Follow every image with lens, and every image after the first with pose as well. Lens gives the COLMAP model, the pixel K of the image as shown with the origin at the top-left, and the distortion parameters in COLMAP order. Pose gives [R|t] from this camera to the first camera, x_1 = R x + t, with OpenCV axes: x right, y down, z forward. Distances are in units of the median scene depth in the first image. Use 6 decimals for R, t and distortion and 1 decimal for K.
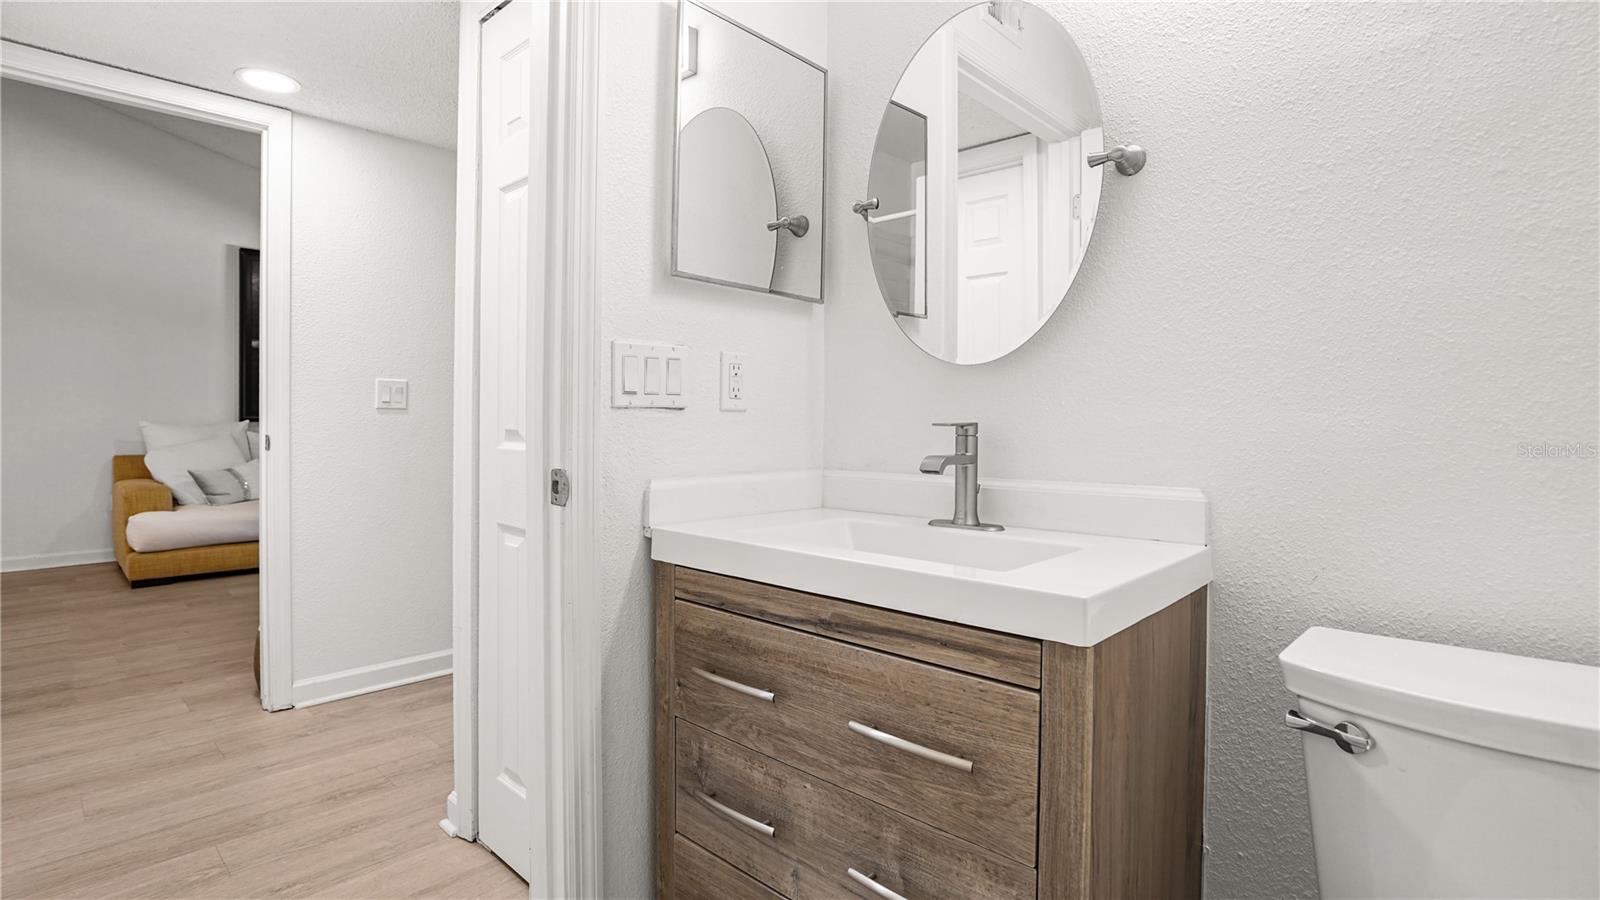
lens RADIAL K [[760.7, 0, 800.1], [0, 760.7, 416.9], [0, 0, 1]] dist [-0.060889, 0.022870]
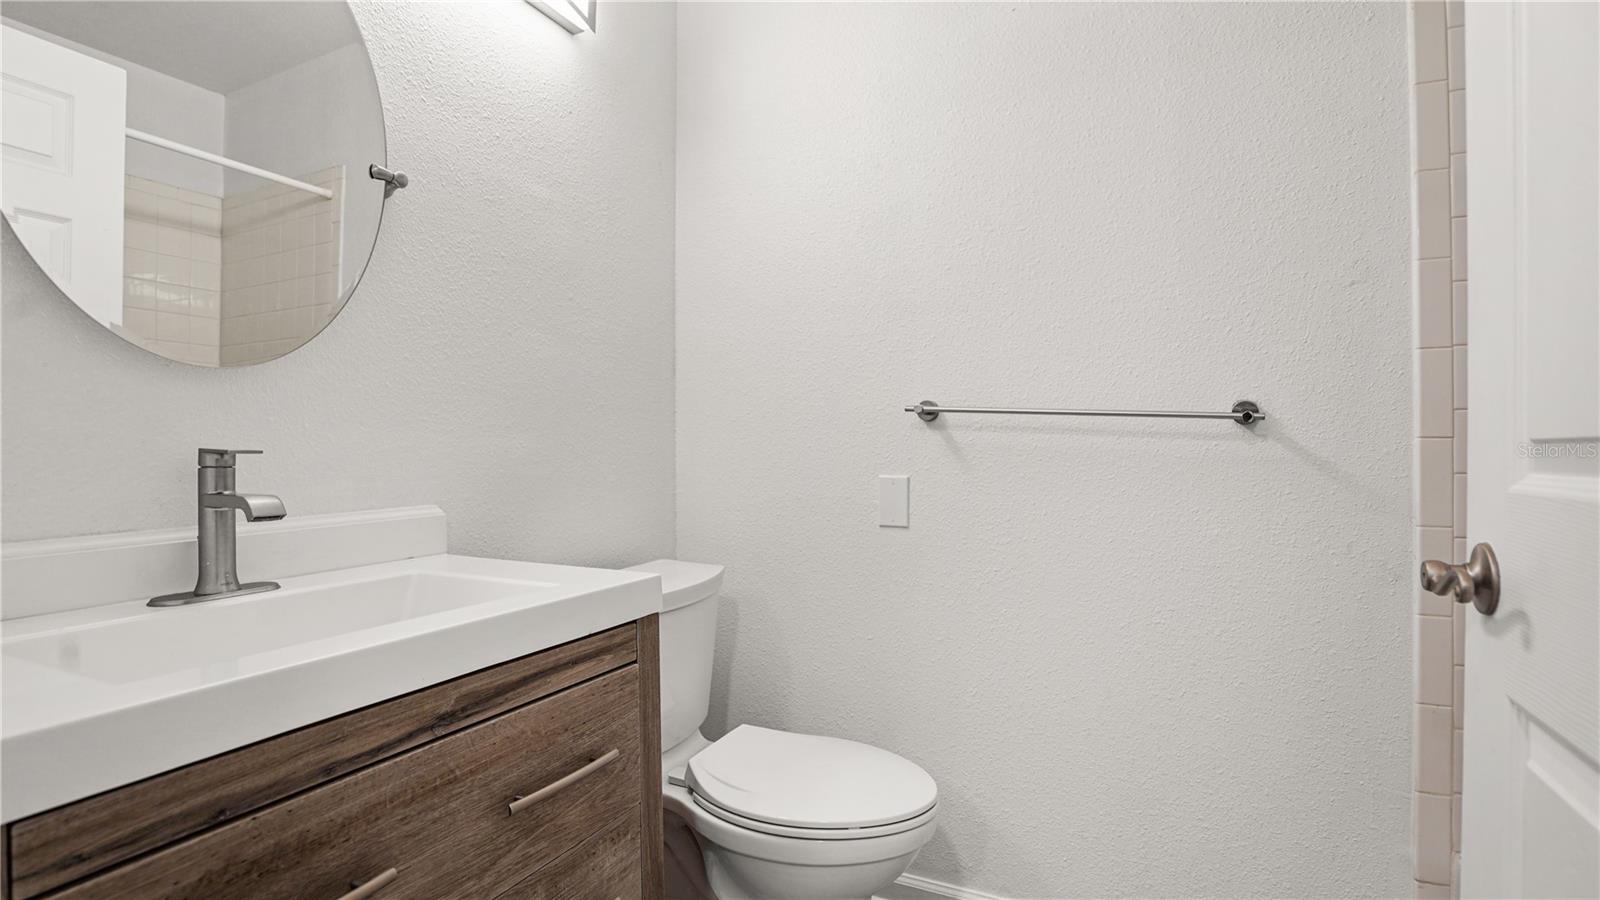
lens RADIAL K [[760.7, 0, 800.1], [0, 760.7, 416.9], [0, 0, 1]] dist [-0.060889, 0.022870]
pose [[-0.290302, 0.029738, 0.956473, -0.796806], [-0.006979, 0.999425, -0.033191, -0.003272], [-0.956910, -0.016310, -0.289927, 0.897639]]
